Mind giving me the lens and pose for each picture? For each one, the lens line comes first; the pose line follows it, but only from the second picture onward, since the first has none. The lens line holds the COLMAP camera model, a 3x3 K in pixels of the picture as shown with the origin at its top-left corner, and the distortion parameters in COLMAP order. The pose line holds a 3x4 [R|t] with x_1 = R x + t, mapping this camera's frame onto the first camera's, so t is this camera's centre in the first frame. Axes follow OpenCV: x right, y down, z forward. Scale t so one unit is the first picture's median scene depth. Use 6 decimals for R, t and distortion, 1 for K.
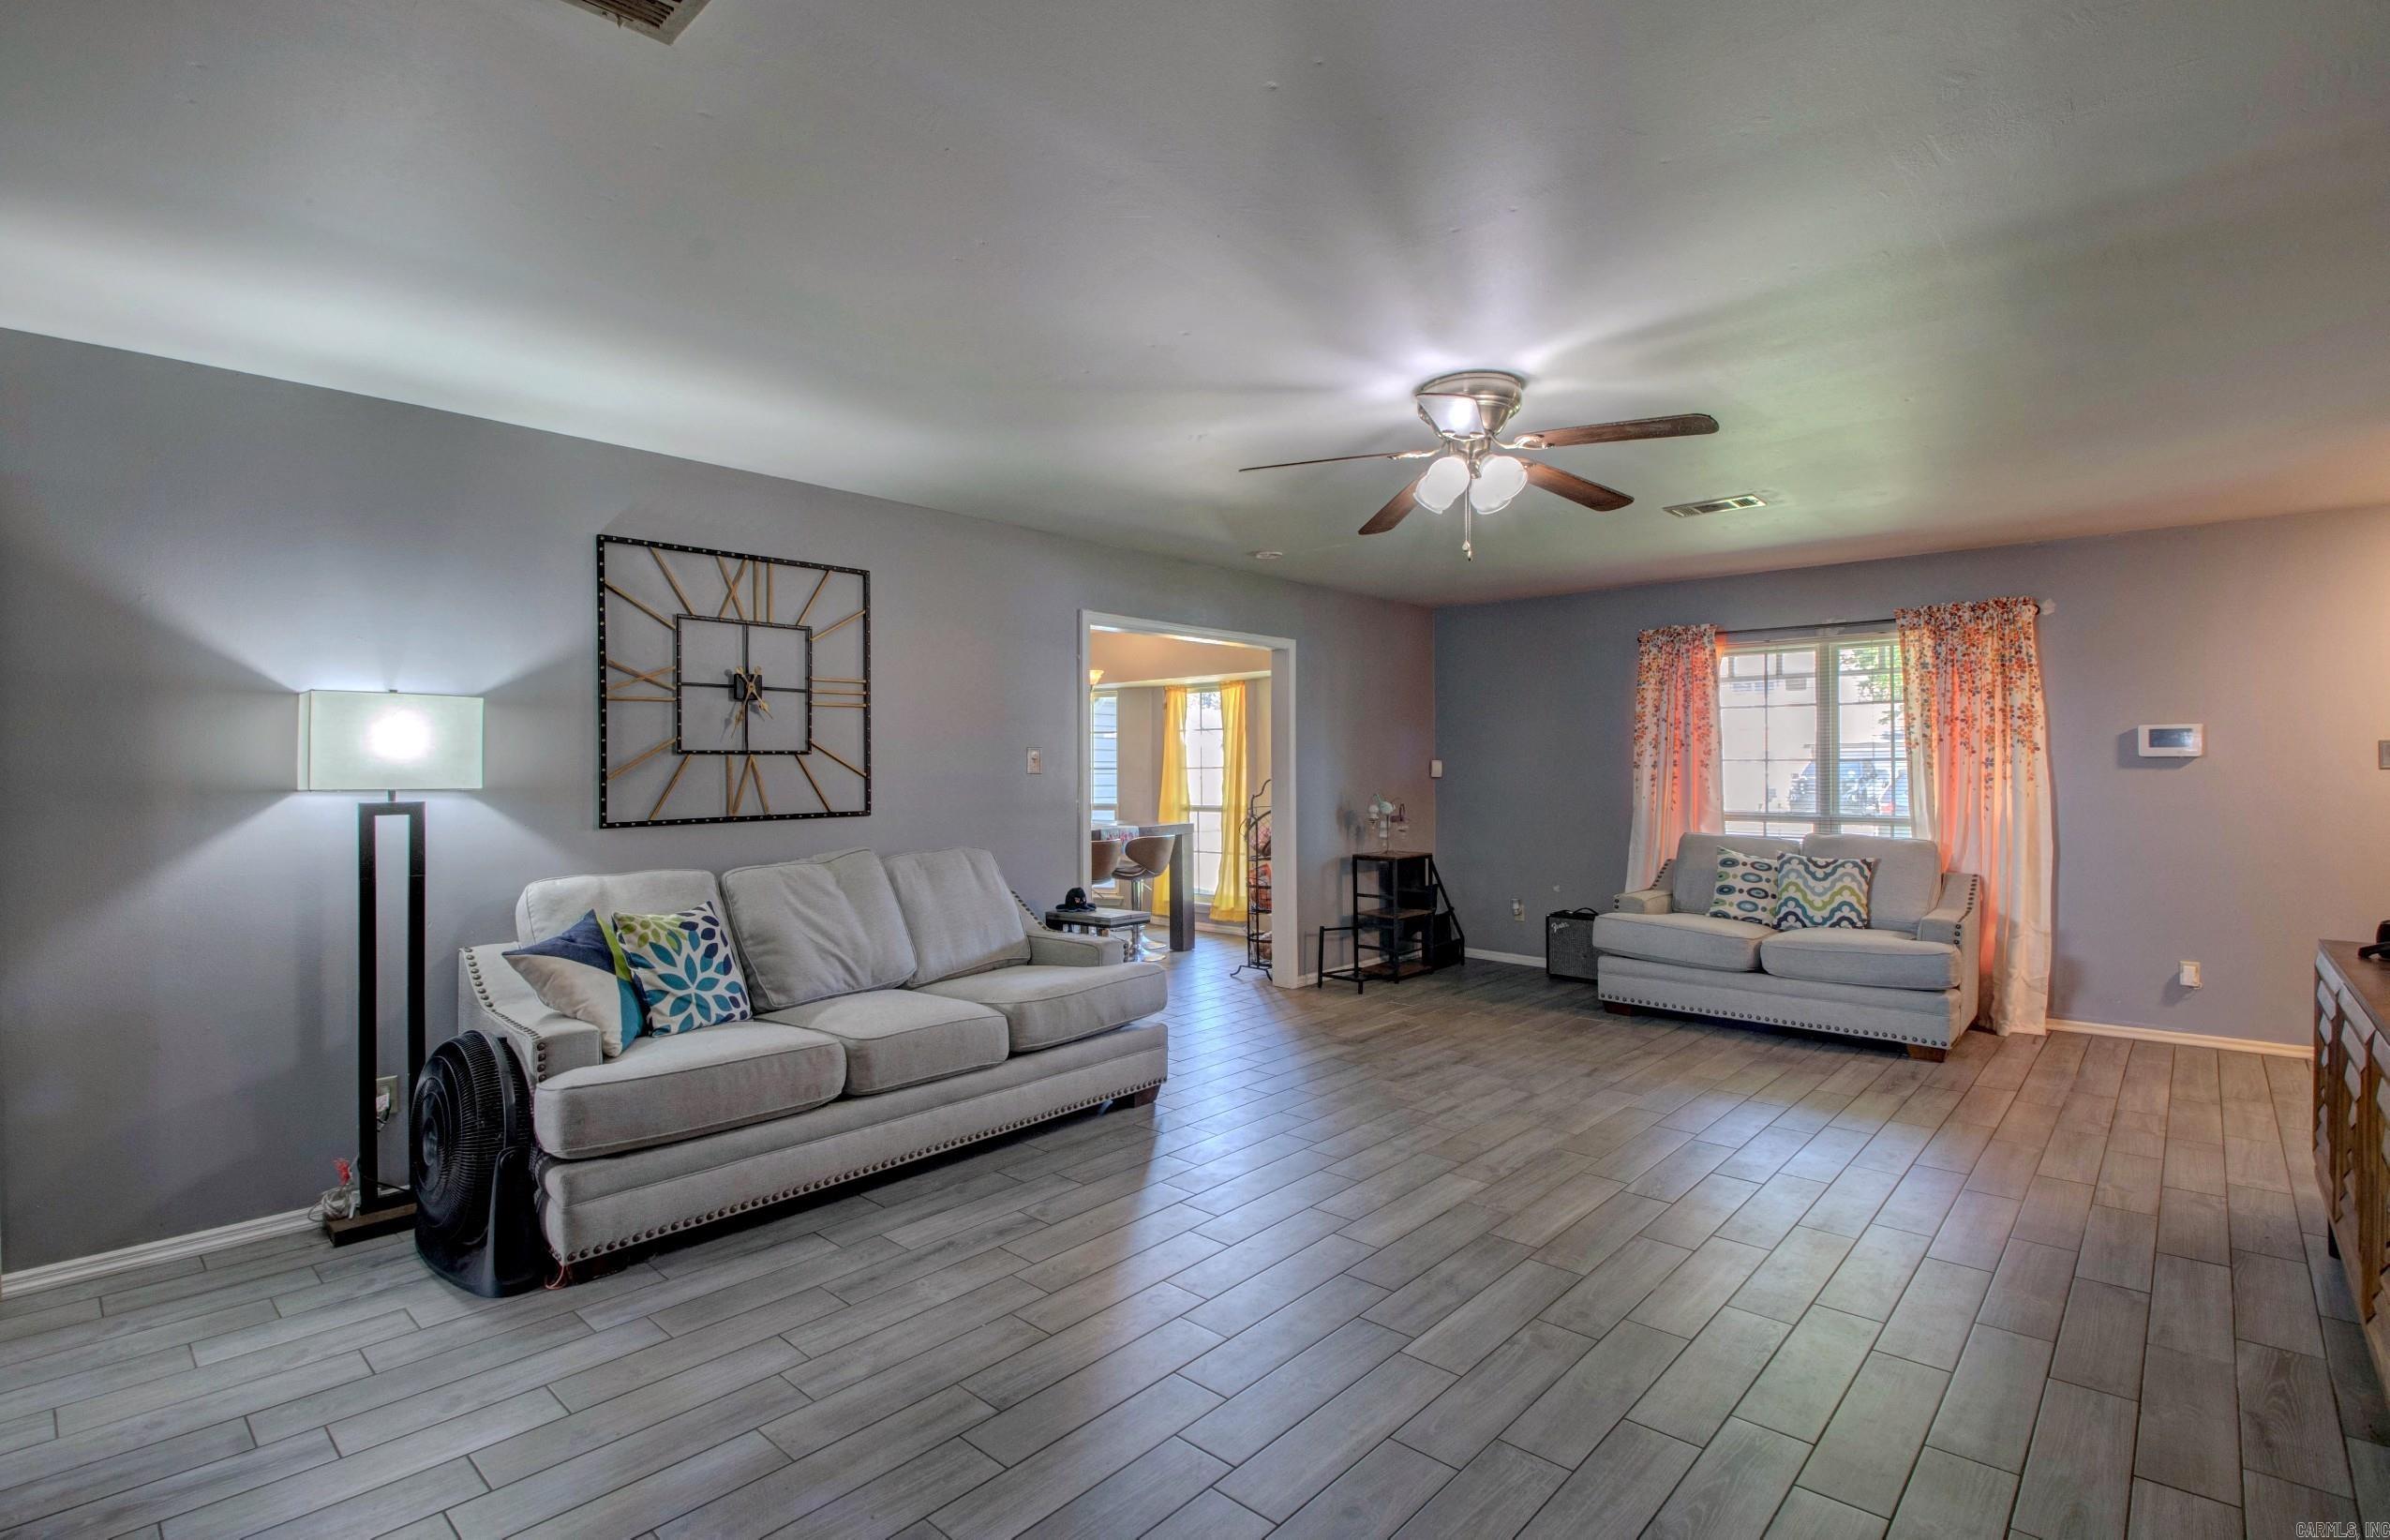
lens RADIAL K [[1117.0, 0, 1162.6], [0, 1117.0, 761.7], [0, 0, 1]] dist [-0.000790, -0.016359]
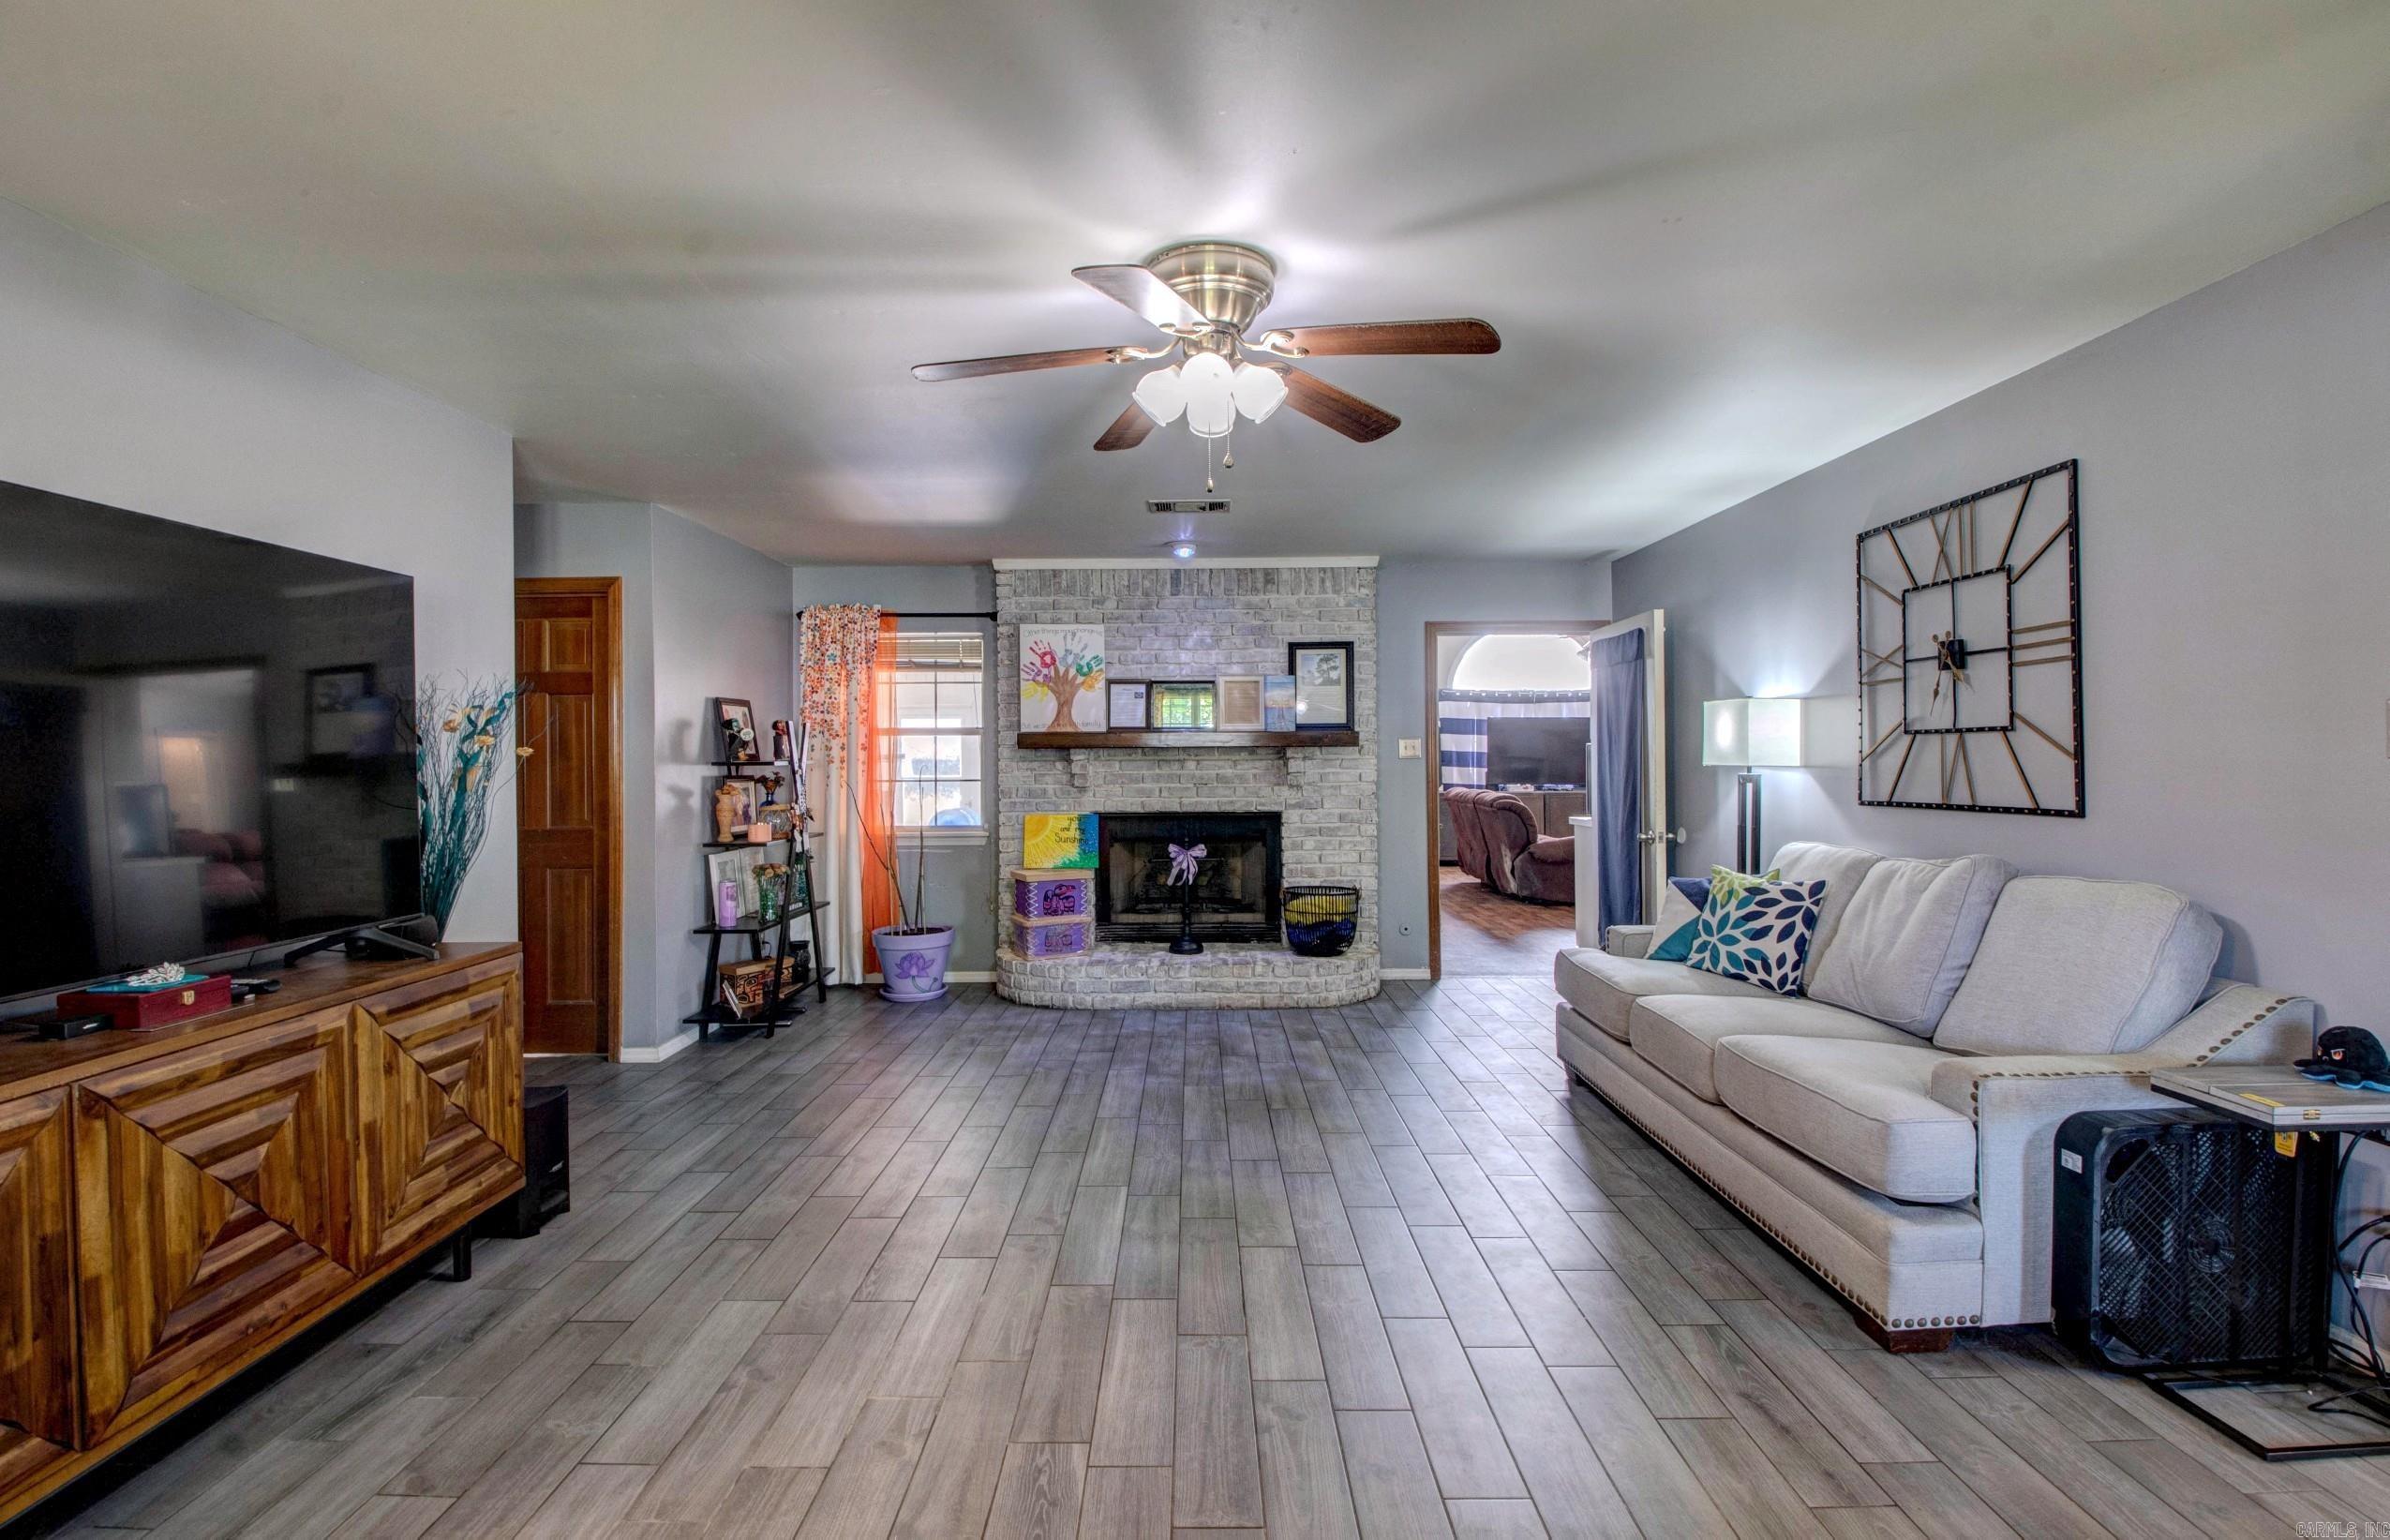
lens RADIAL K [[1110.0, 0, 1195.9], [0, 1110.0, 755.1], [0, 0, 1]] dist [0.020395, -0.031821]
pose [[-0.724250, 0.006767, -0.689505, 0.684819], [0.012540, 0.999916, -0.003359, 0.006534], [0.689424, -0.011079, -0.724274, 1.290636]]
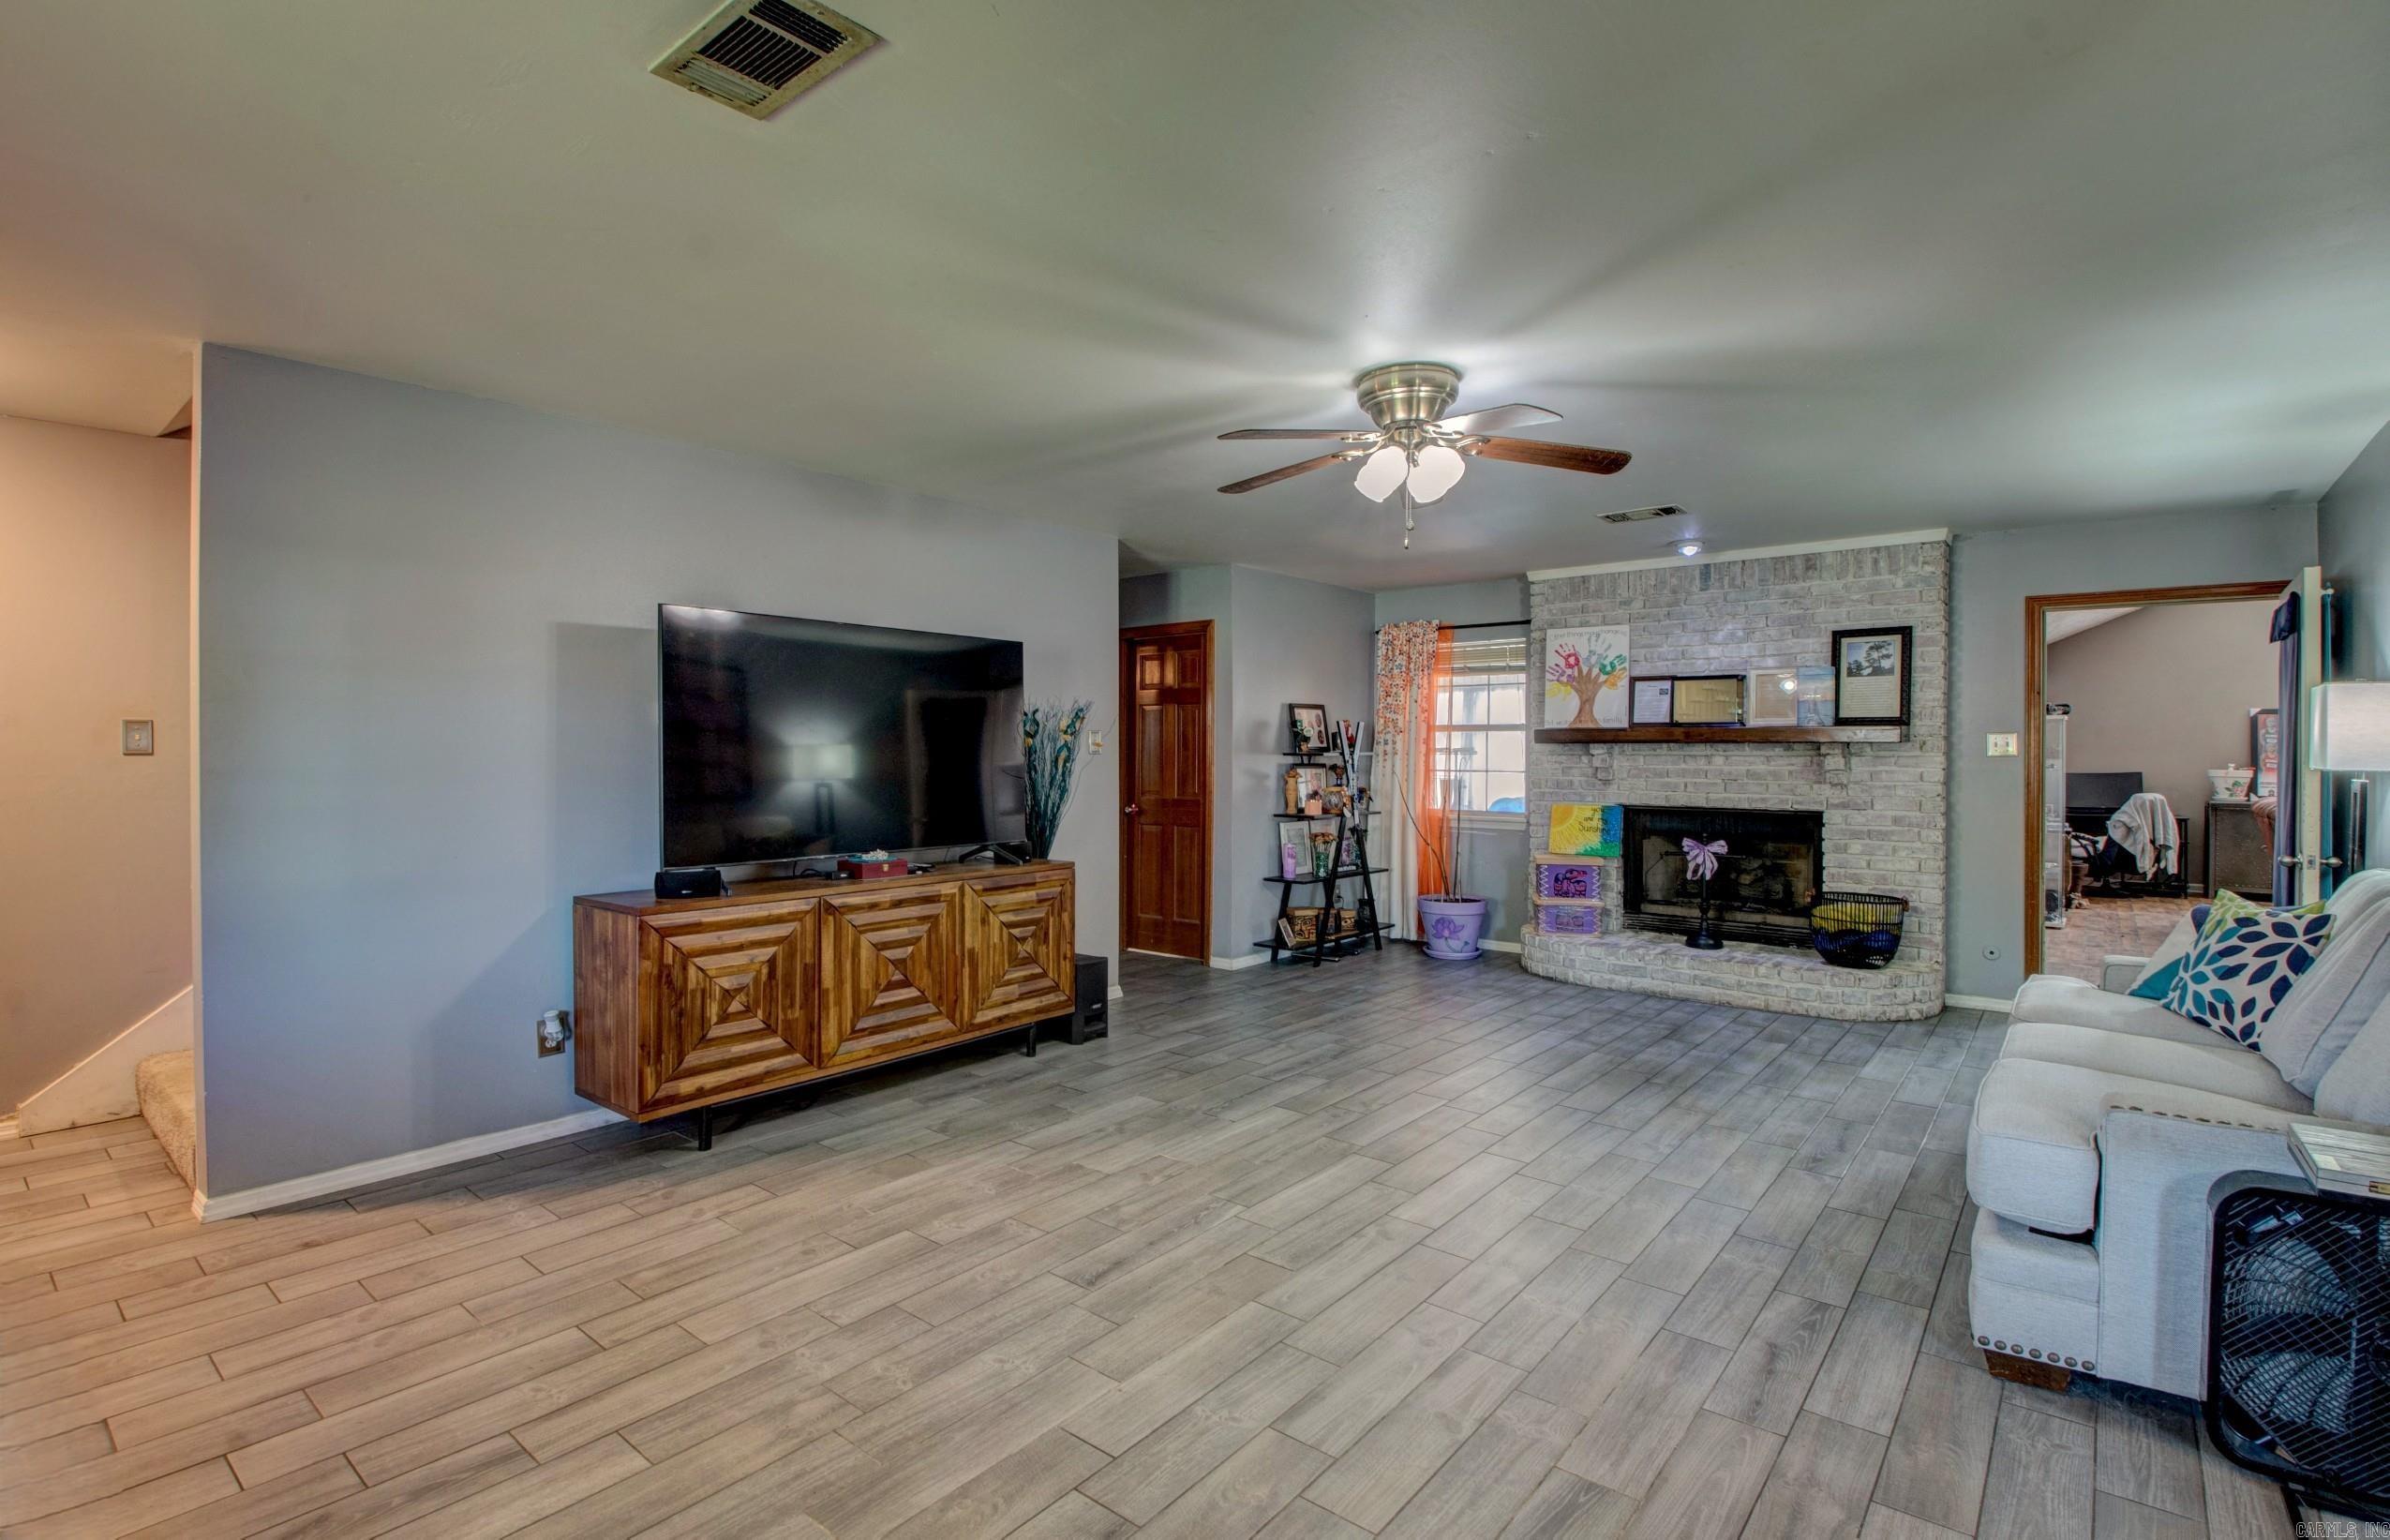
lens RADIAL K [[1110.0, 0, 1195.9], [0, 1110.0, 755.1], [0, 0, 1]] dist [0.020395, -0.031821]
pose [[-0.996872, 0.000882, -0.079034, 0.456918], [0.001048, 0.999997, -0.002058, 0.010335], [0.079032, -0.002135, -0.996870, 1.659020]]
